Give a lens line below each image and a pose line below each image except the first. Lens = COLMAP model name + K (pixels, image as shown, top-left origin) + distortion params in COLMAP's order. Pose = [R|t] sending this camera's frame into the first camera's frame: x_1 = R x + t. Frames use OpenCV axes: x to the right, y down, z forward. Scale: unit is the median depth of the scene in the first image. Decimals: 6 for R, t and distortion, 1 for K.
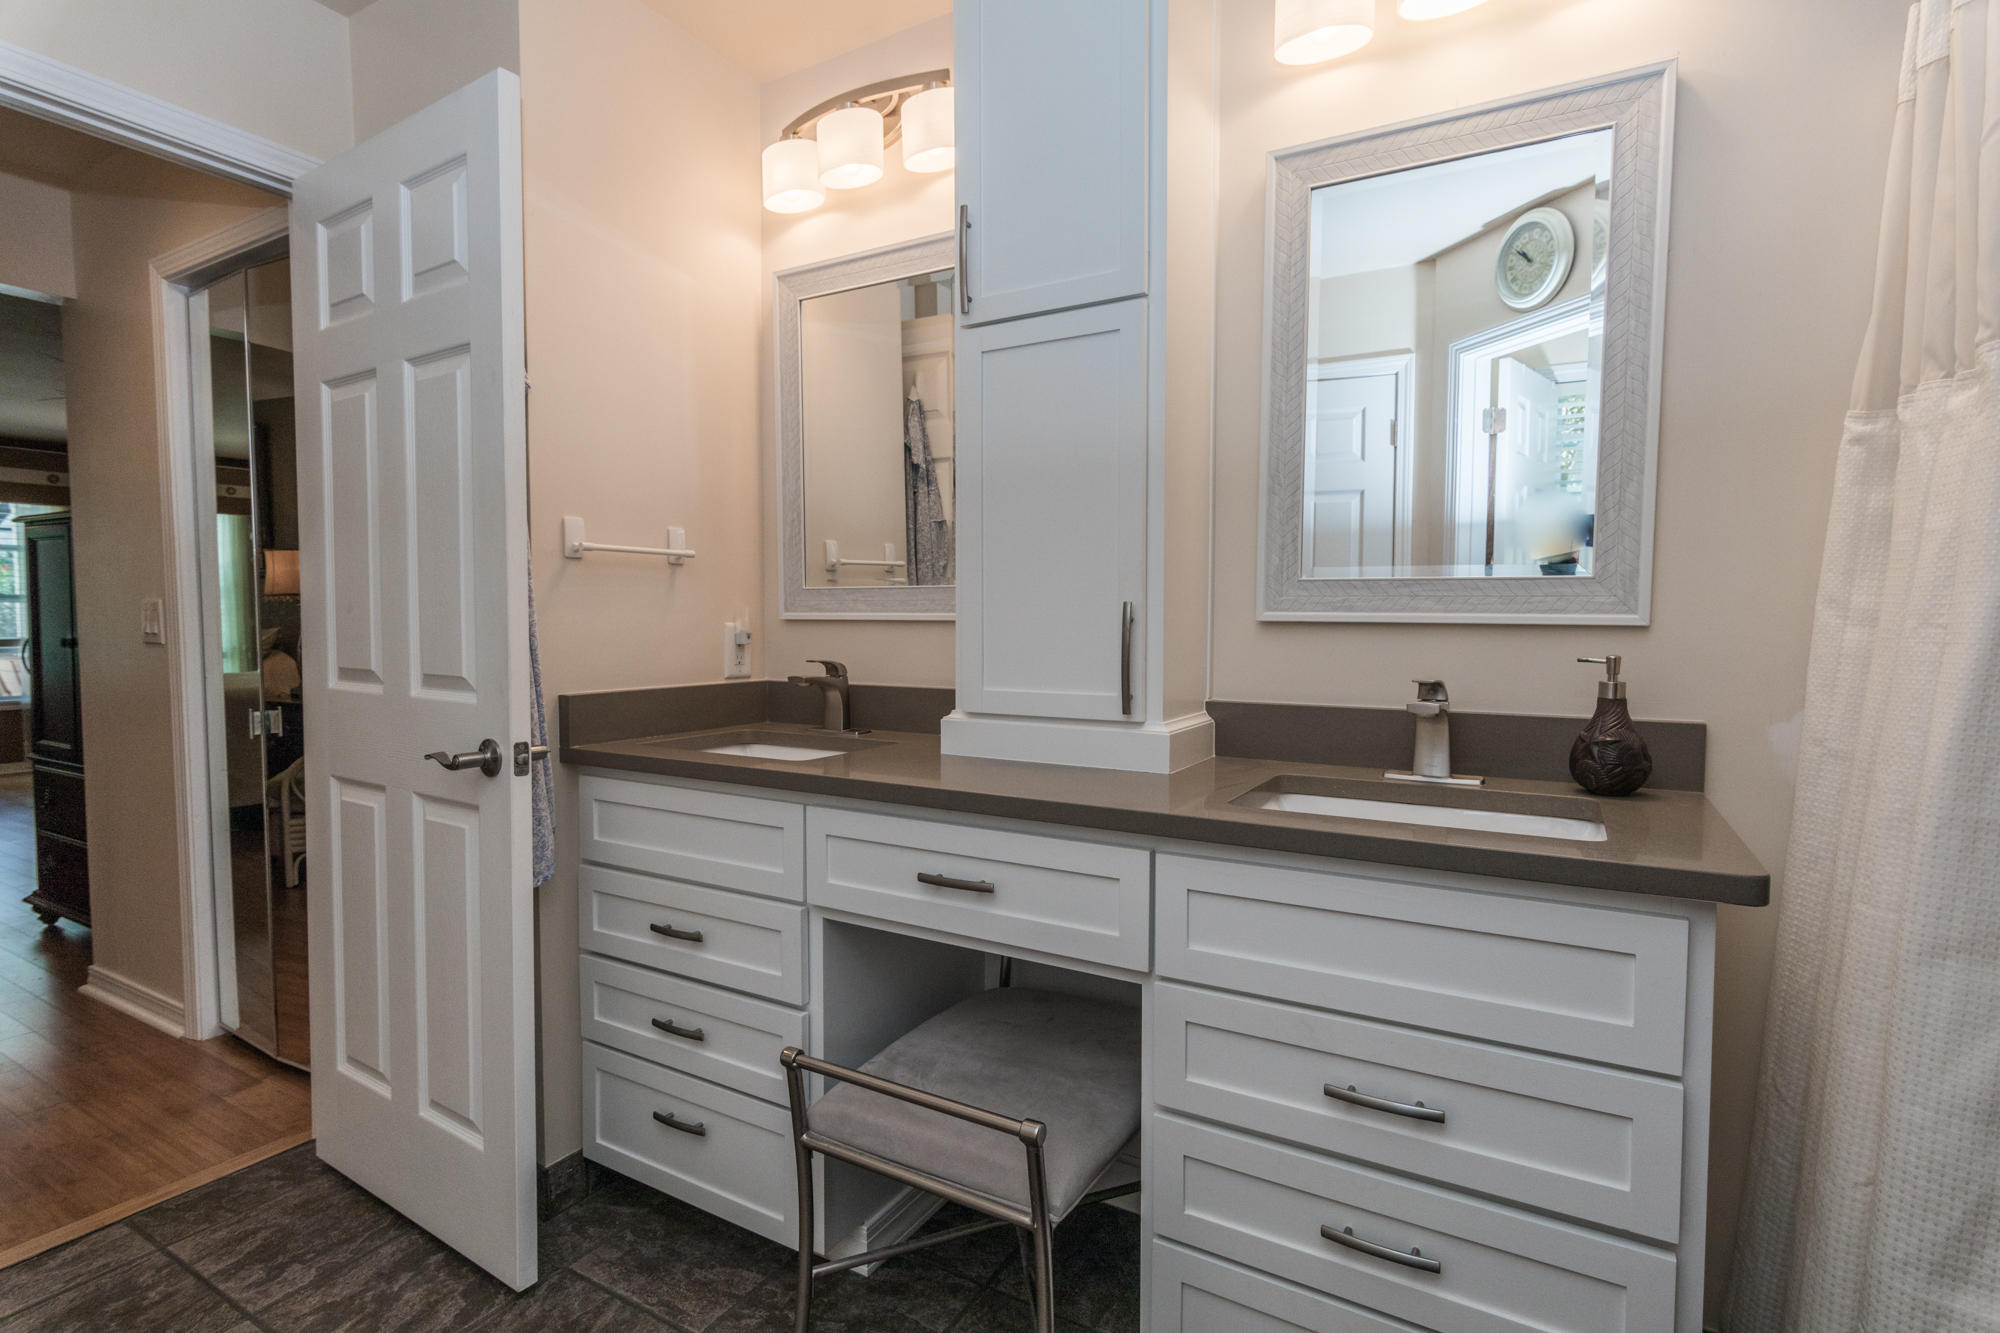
lens RADIAL K [[974.3, 0, 1000.0], [0, 974.3, 666.5], [0, 0, 1]] dist [0.002468, -0.000219]
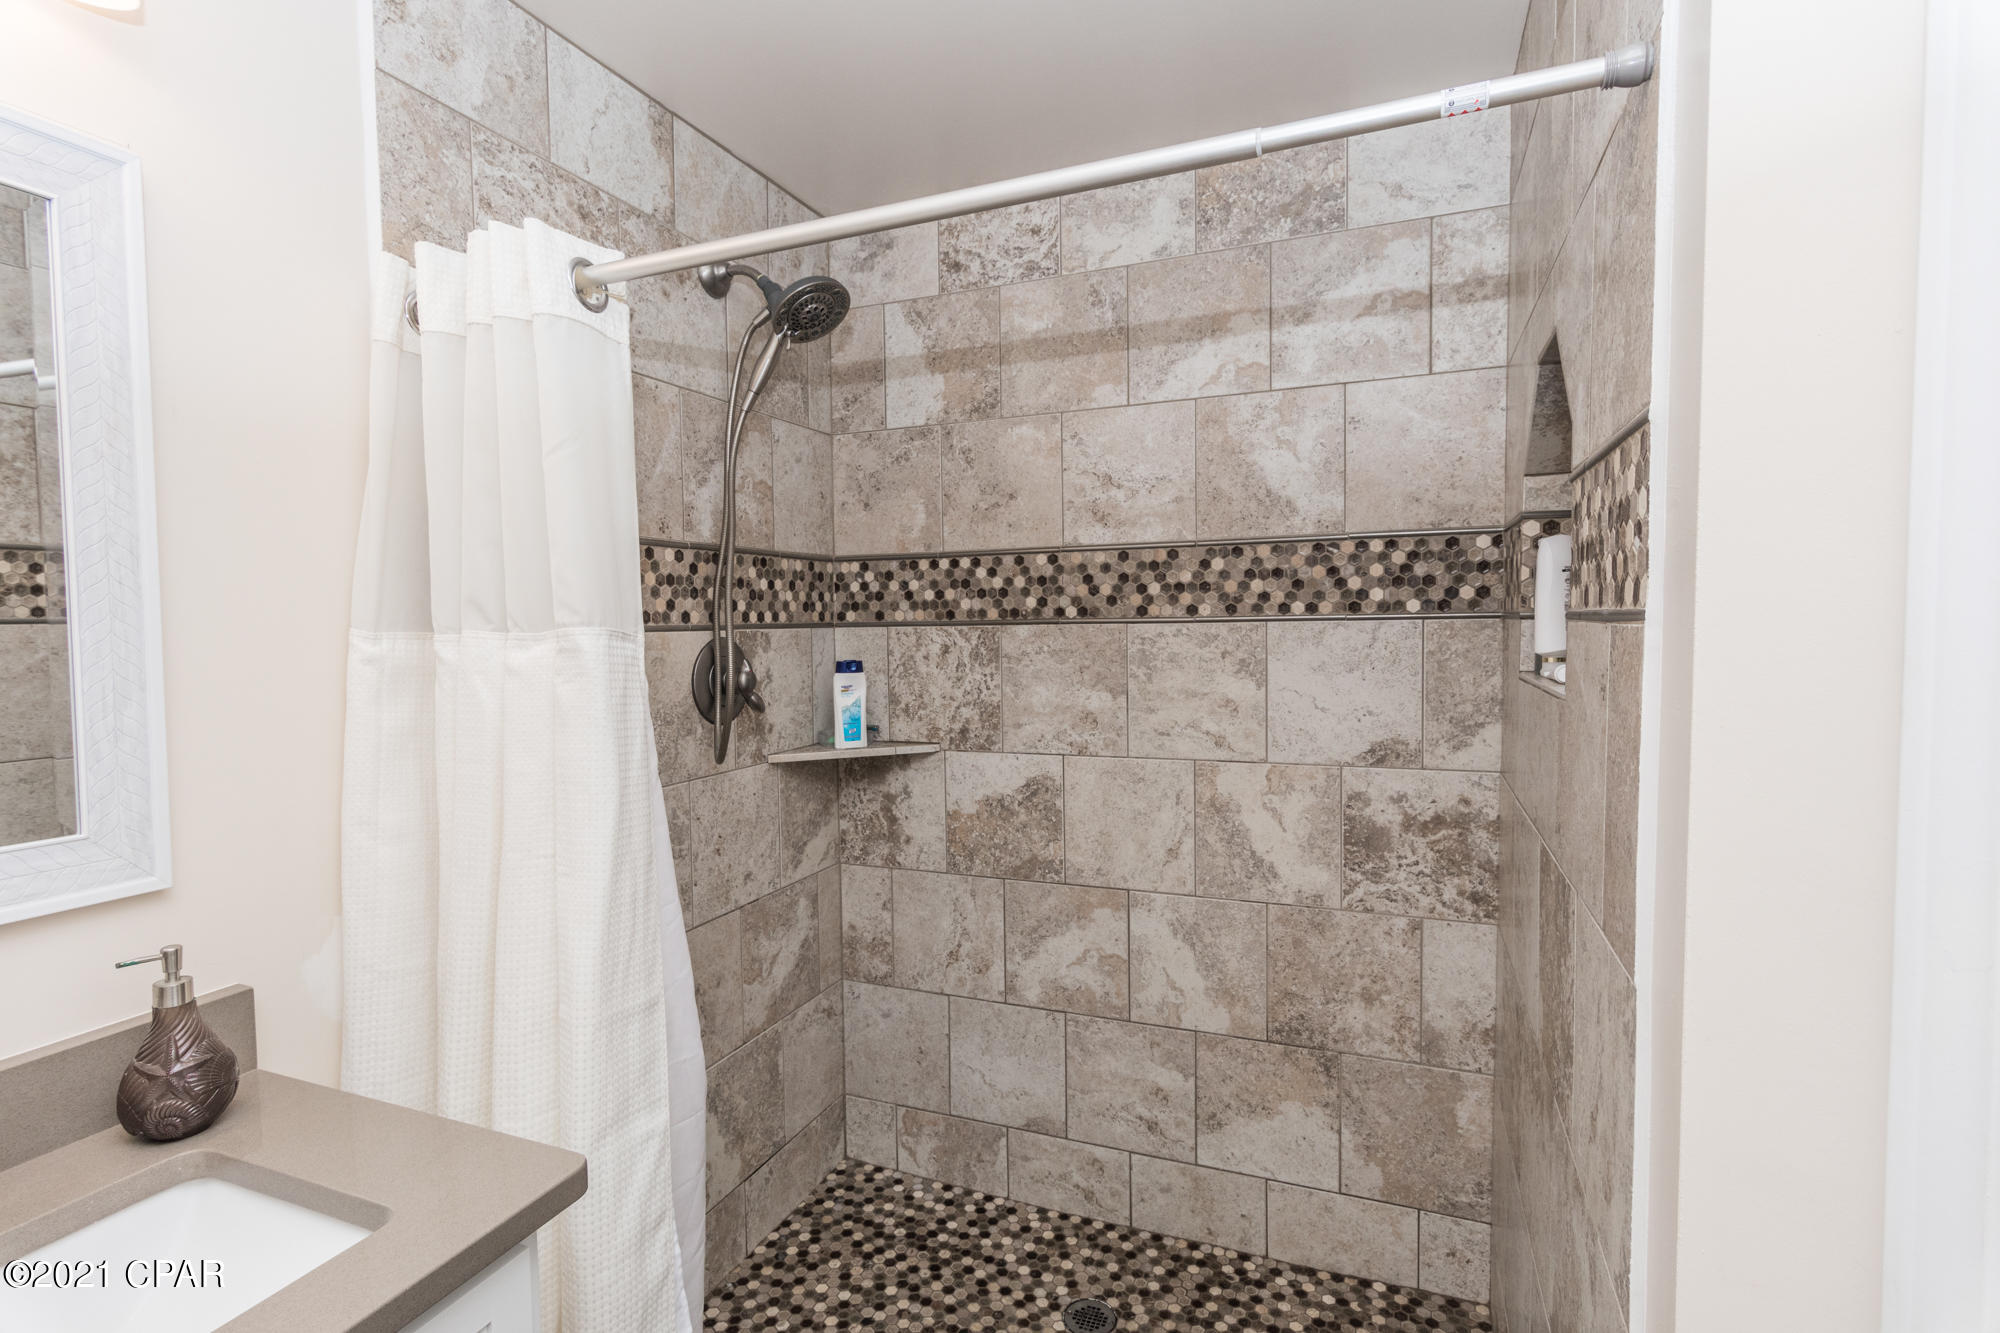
lens RADIAL K [[974.3, 0, 1000.0], [0, 974.3, 666.5], [0, 0, 1]] dist [0.002468, -0.000219]
pose [[-0.134765, -0.055450, 0.989325, -0.179426], [0.056927, 0.996351, 0.063598, -0.233486], [-0.989241, 0.064890, -0.131116, 0.456028]]
